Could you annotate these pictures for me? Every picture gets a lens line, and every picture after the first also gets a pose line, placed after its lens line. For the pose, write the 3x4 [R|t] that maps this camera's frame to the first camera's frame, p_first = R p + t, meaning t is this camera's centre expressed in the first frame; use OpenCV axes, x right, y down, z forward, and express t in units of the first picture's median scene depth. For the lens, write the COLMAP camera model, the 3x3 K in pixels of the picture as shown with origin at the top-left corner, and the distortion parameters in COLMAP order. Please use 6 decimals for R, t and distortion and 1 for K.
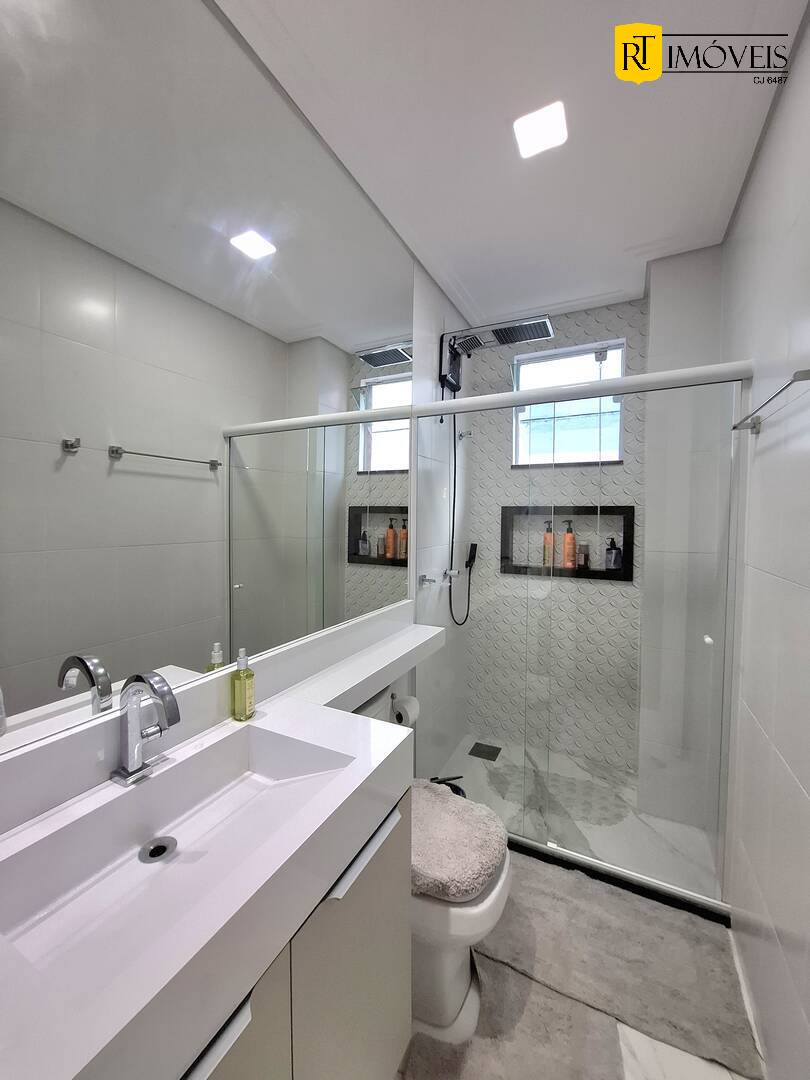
lens RADIAL K [[426.4, 0, 399.1], [0, 426.4, 532.0], [0, 0, 1]] dist [-0.003036, 0.000175]
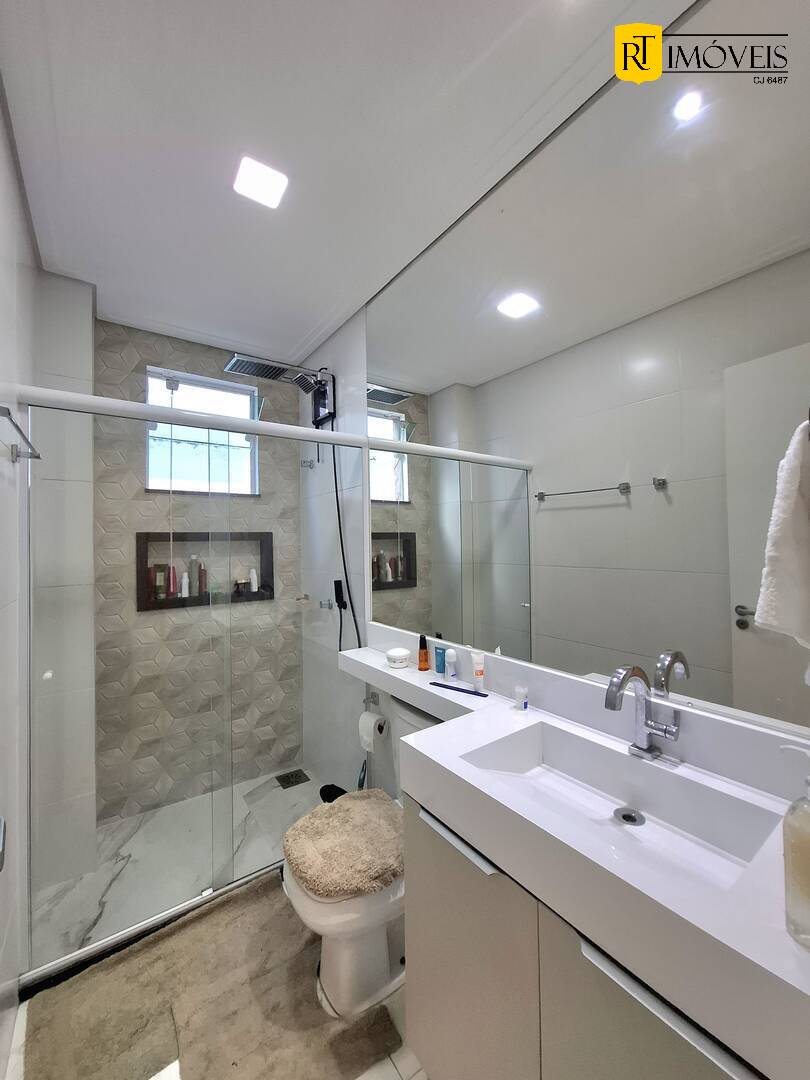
lens RADIAL K [[426.4, 0, 393.7], [0, 426.4, 543.7], [0, 0, 1]] dist [-0.003036, 0.000175]
pose [[0.480193, -0.010525, 0.877100, -0.303472], [0.044441, 0.998936, -0.012343, -0.006160], [-0.876036, 0.044906, 0.480150, 0.153537]]
